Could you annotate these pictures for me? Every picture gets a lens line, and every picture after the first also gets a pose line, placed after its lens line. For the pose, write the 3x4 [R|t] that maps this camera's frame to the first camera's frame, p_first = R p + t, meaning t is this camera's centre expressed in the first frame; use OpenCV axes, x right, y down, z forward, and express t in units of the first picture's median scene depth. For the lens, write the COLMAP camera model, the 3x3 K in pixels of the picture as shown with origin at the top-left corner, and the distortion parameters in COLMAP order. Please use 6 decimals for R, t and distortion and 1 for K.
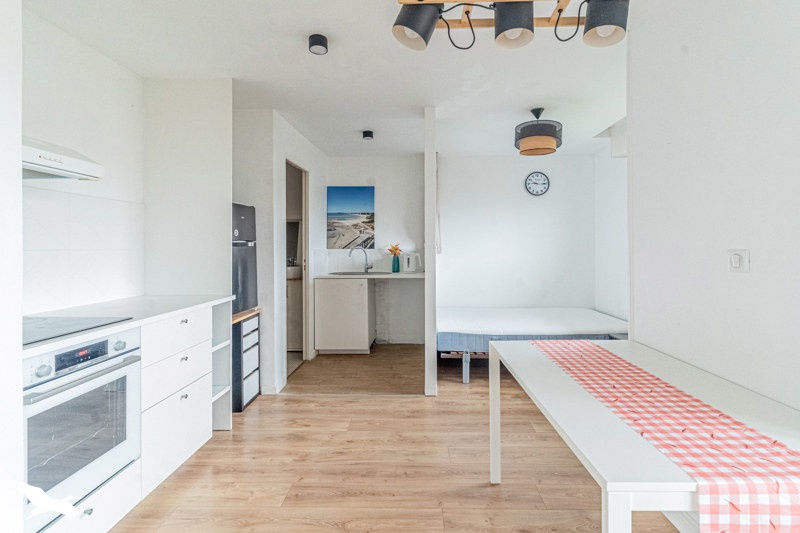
lens RADIAL K [[411.7, 0, 421.9], [0, 411.7, 245.9], [0, 0, 1]] dist [-0.001659, 0.000083]
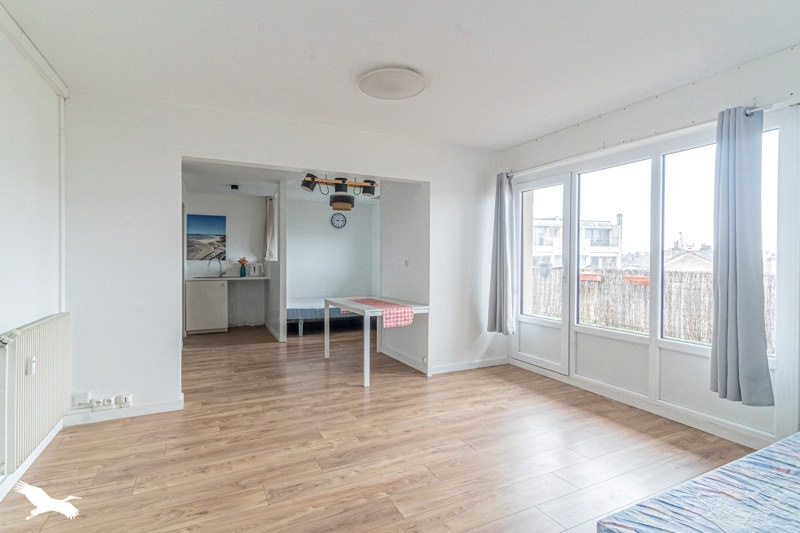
lens RADIAL K [[411.7, 0, 427.6], [0, 411.7, 263.3], [0, 0, 1]] dist [-0.001659, 0.000083]
pose [[0.872125, 0.000982, 0.489283, -0.263019], [-0.005654, 0.999951, 0.008071, 0.002408], [-0.489251, -0.009805, 0.872088, -0.743057]]
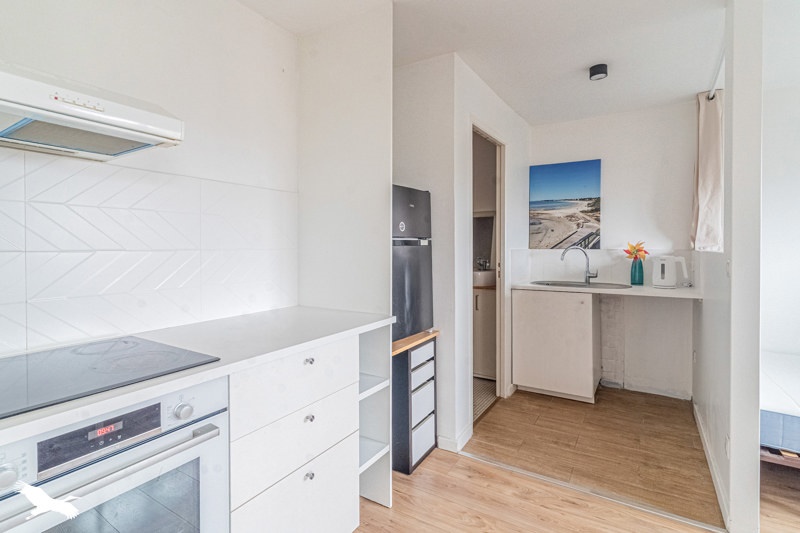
lens RADIAL K [[411.7, 0, 375.4], [0, 411.7, 248.3], [0, 0, 1]] dist [-0.001659, 0.000083]
pose [[0.839885, 0.004971, -0.542742, -0.074414], [-0.000691, 0.999967, 0.008089, -0.000024], [0.542764, -0.006419, 0.839861, 0.276704]]
